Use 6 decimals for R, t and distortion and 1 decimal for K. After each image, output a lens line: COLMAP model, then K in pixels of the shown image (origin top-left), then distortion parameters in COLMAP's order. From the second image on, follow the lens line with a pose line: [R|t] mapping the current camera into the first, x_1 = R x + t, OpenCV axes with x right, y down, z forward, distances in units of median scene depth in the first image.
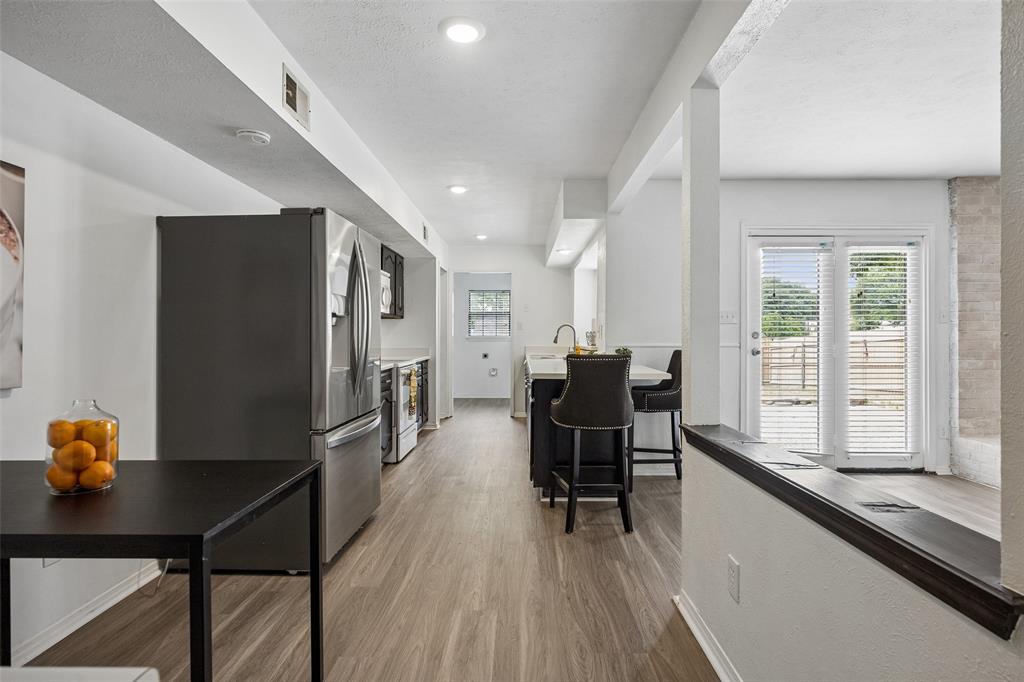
lens RADIAL K [[548.1, 0, 512.0], [0, 548.1, 341.0], [0, 0, 1]] dist [-0.040659, 0.022891]
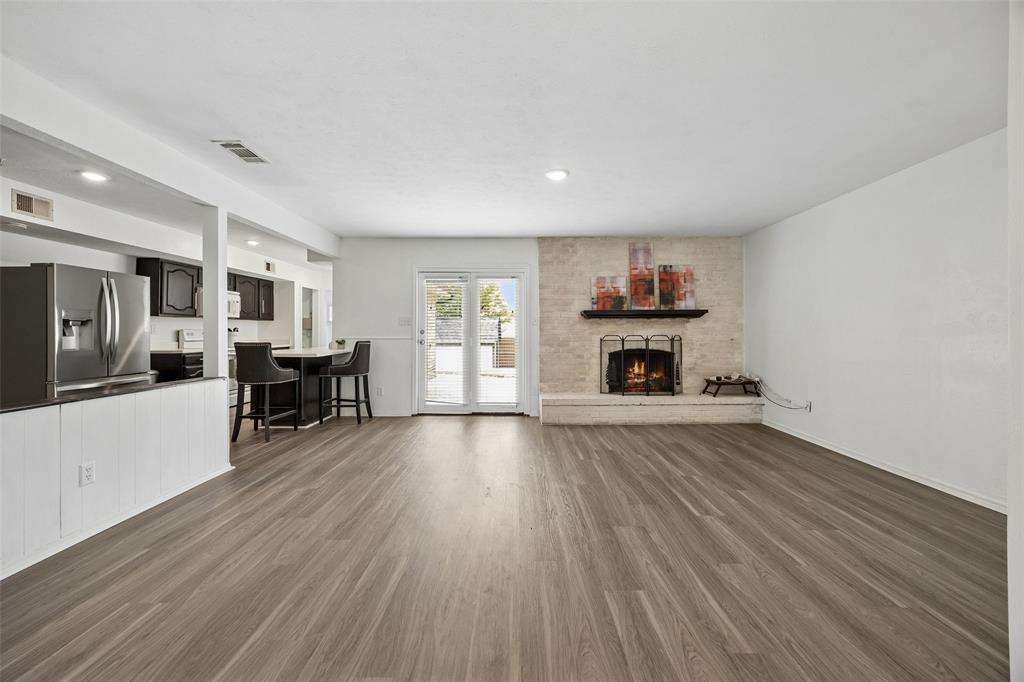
lens RADIAL K [[396.8, 0, 514.4], [0, 396.8, 335.6], [0, 0, 1]] dist [-0.000346, 0.000157]
pose [[0.999982, 0.003506, 0.004929, 0.739855], [-0.003516, 0.999992, 0.001864, -0.002586], [-0.004922, -0.001881, 0.999986, -0.220424]]
